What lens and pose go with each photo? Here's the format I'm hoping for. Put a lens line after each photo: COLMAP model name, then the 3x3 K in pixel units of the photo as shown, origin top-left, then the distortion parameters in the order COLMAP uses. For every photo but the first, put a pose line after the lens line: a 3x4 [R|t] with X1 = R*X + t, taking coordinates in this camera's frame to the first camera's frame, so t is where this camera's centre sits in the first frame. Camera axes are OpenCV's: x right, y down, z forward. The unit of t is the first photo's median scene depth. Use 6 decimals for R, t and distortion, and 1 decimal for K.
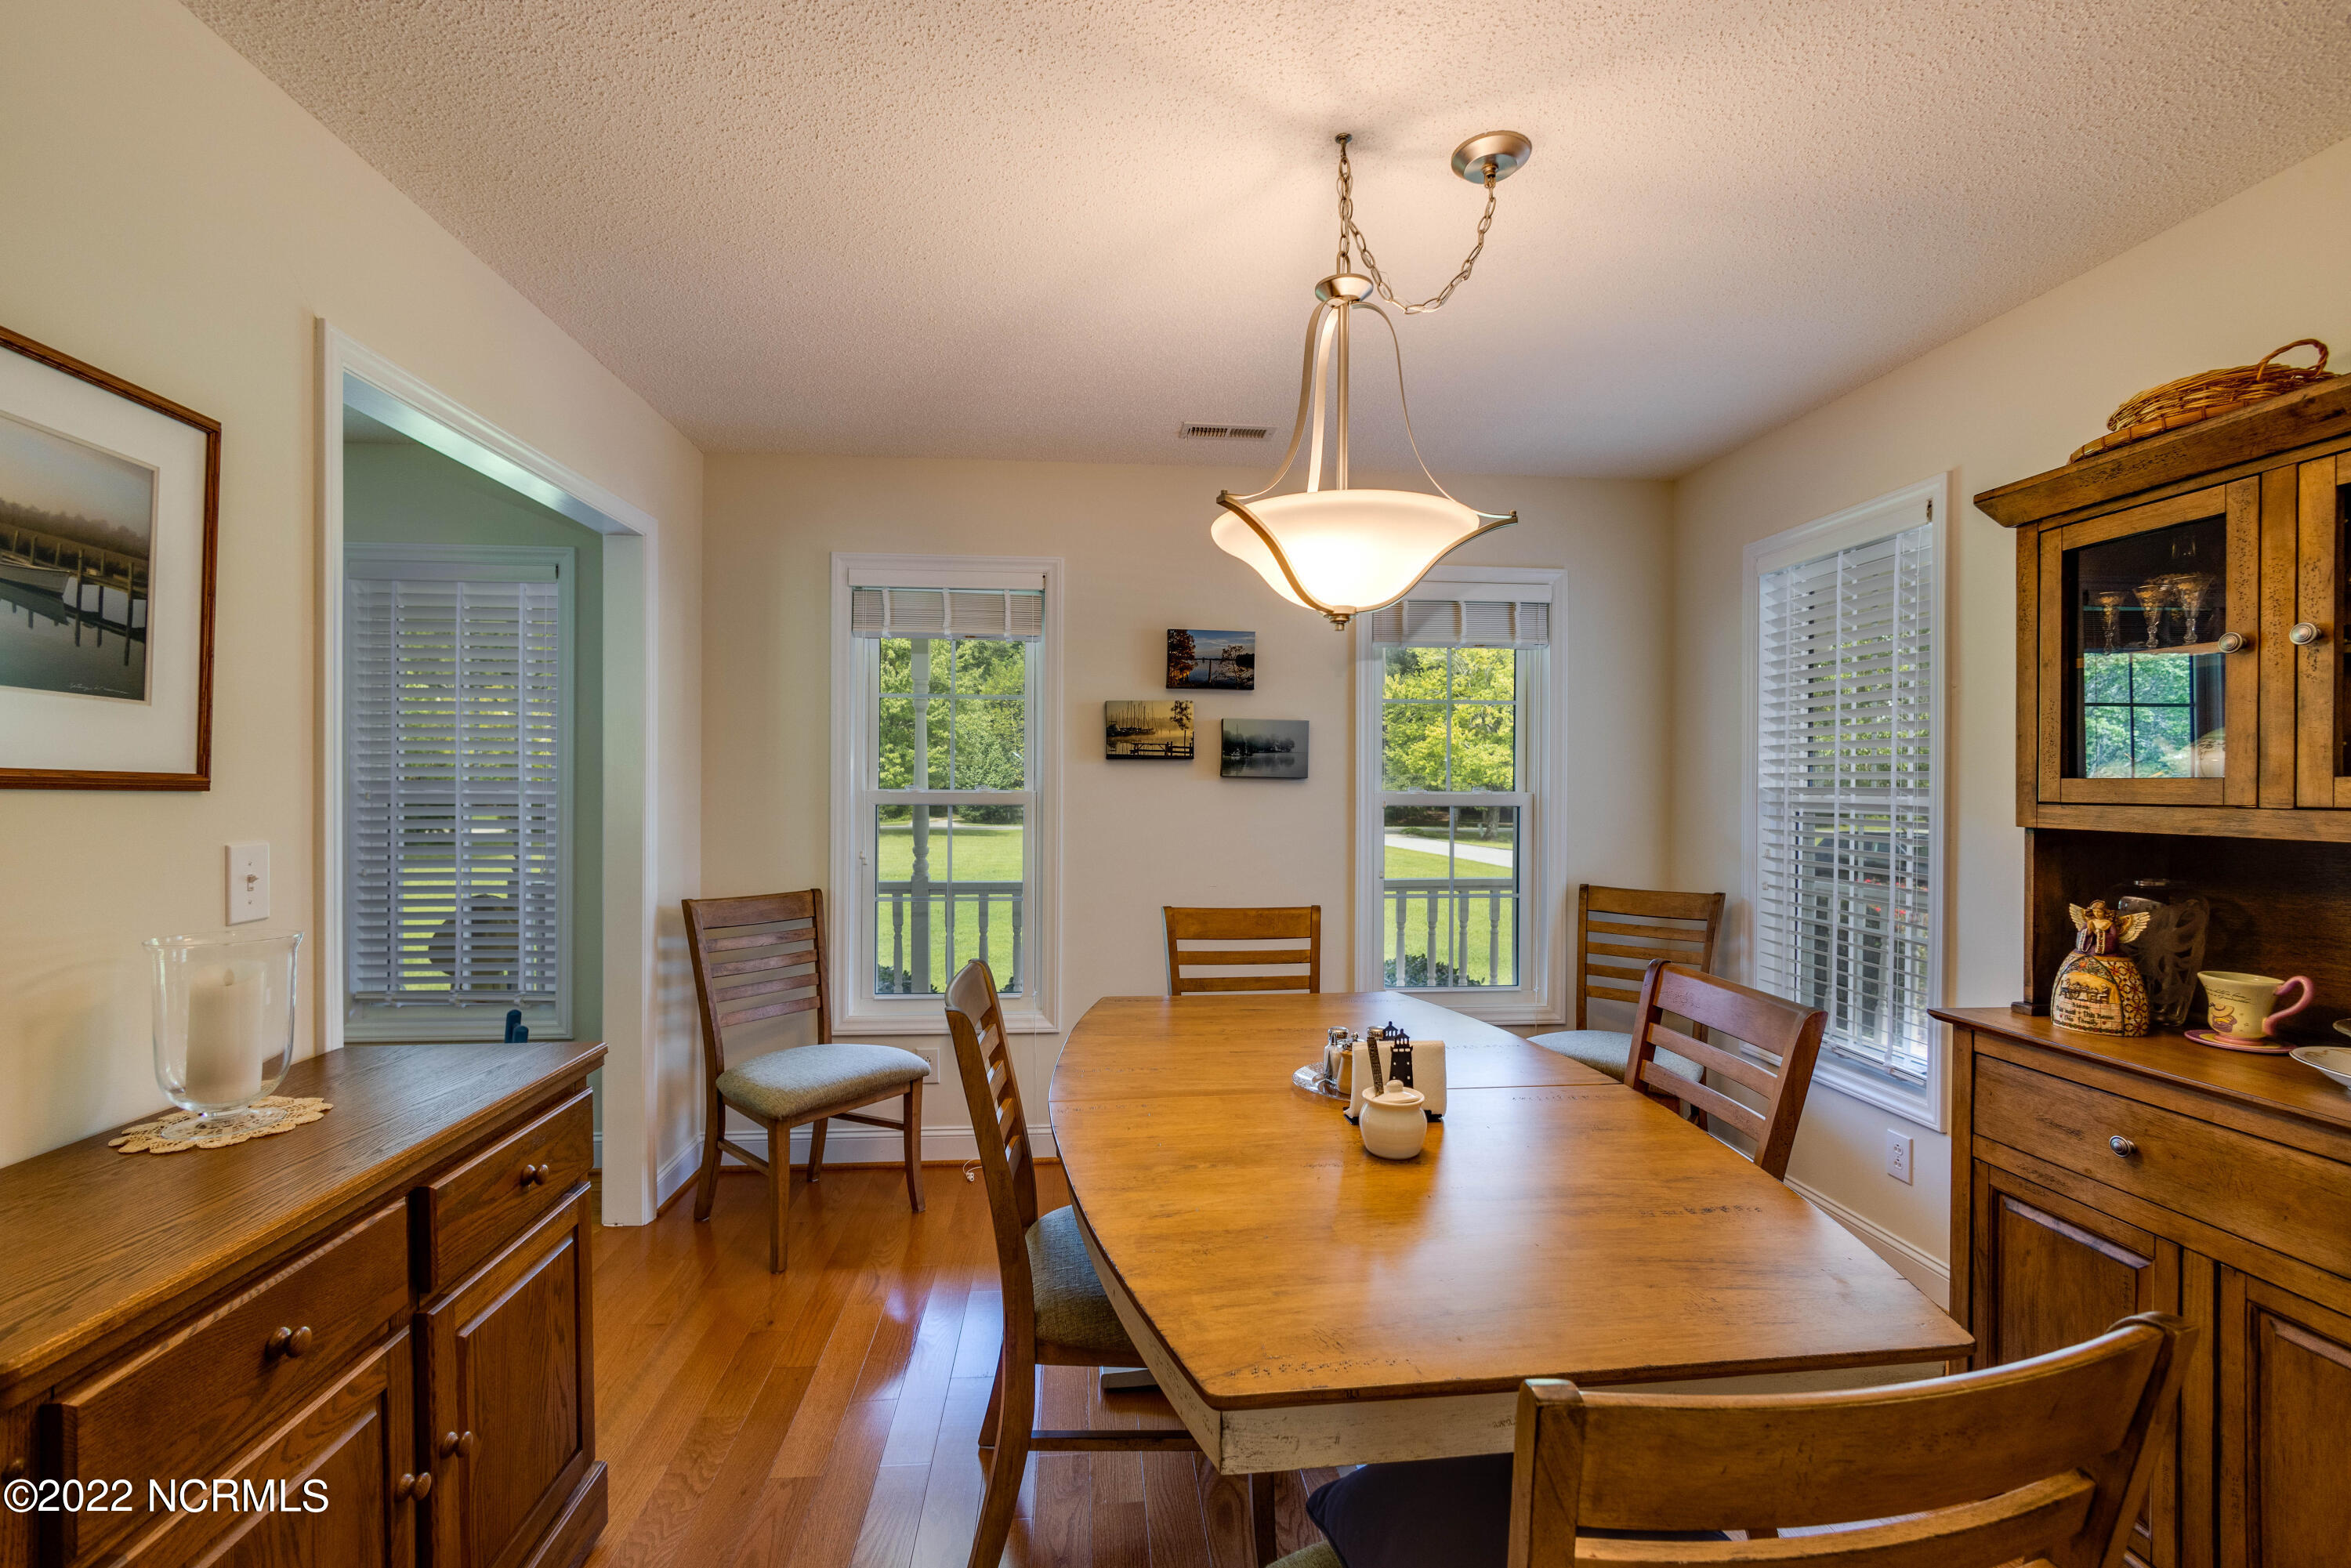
lens RADIAL K [[1005.2, 0, 1187.9], [0, 1005.2, 782.1], [0, 0, 1]] dist [-0.003910, 0.000168]
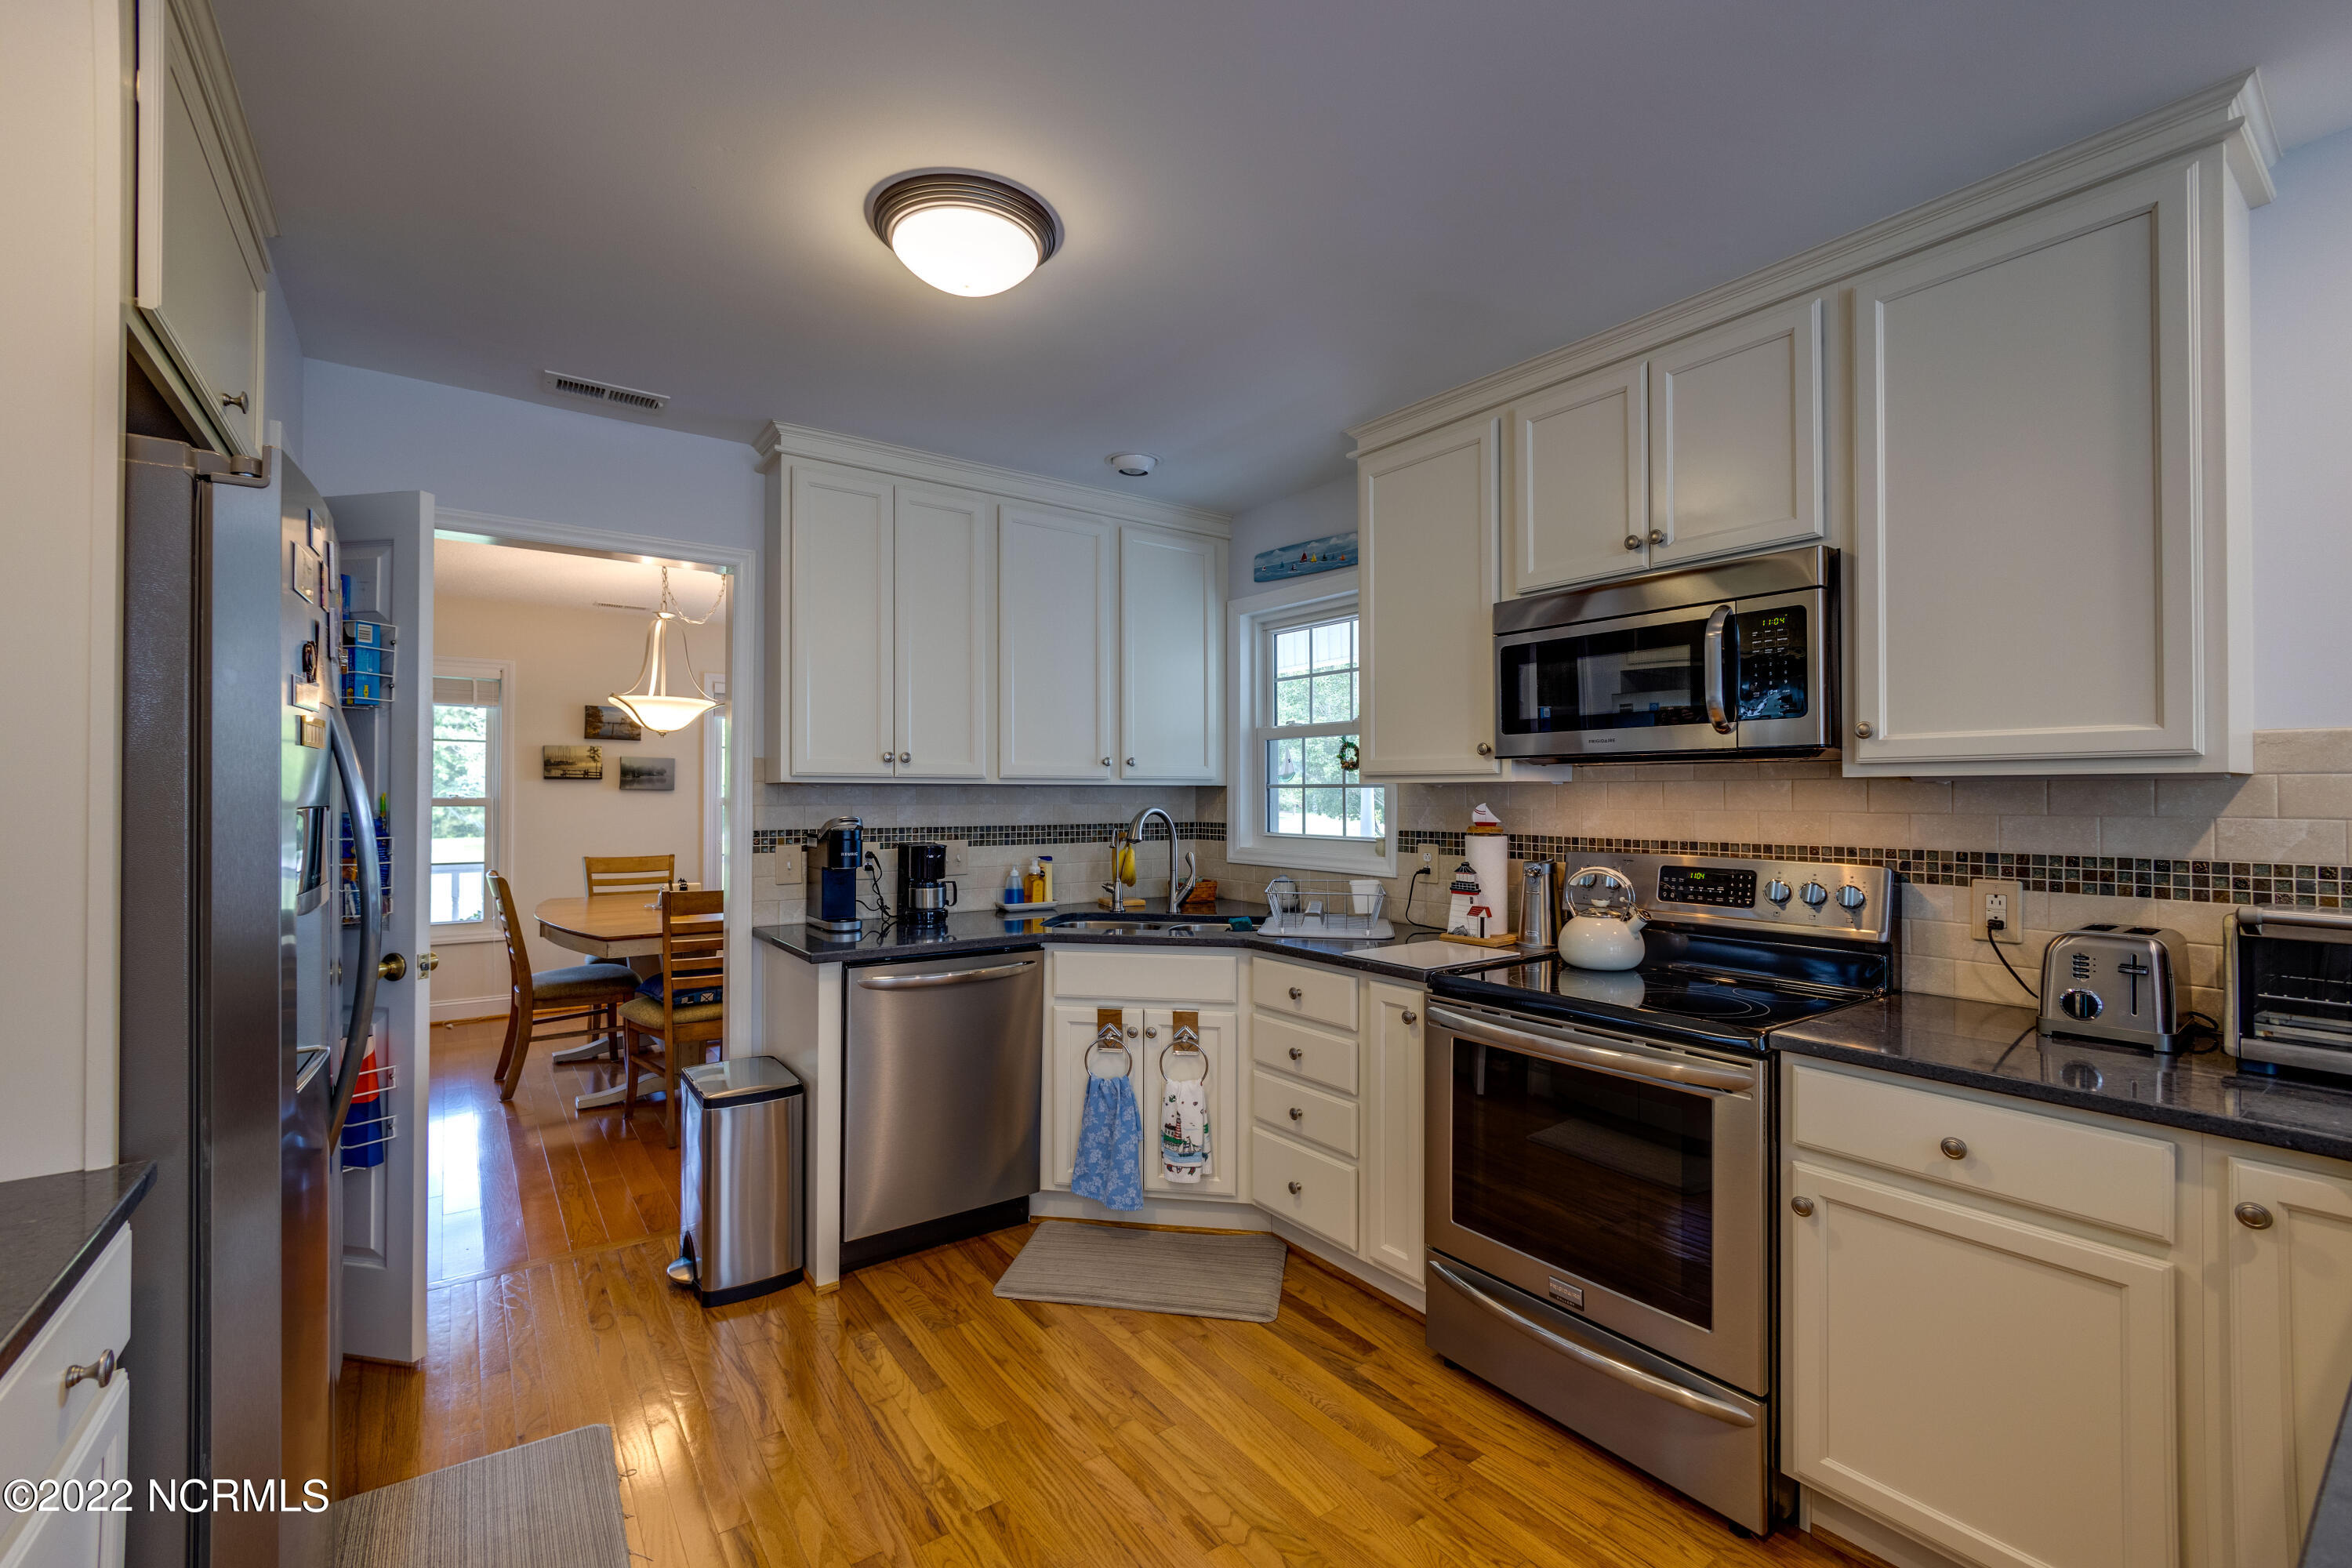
lens RADIAL K [[1005.7, 0, 1188.4], [0, 1005.7, 782.1], [0, 0, 1]] dist [-0.003910, 0.000168]
pose [[0.858256, 0.007708, 0.513164, -0.015650], [-0.004457, 0.999961, -0.007565, -0.009030], [-0.513203, 0.004206, 0.858257, -1.063734]]
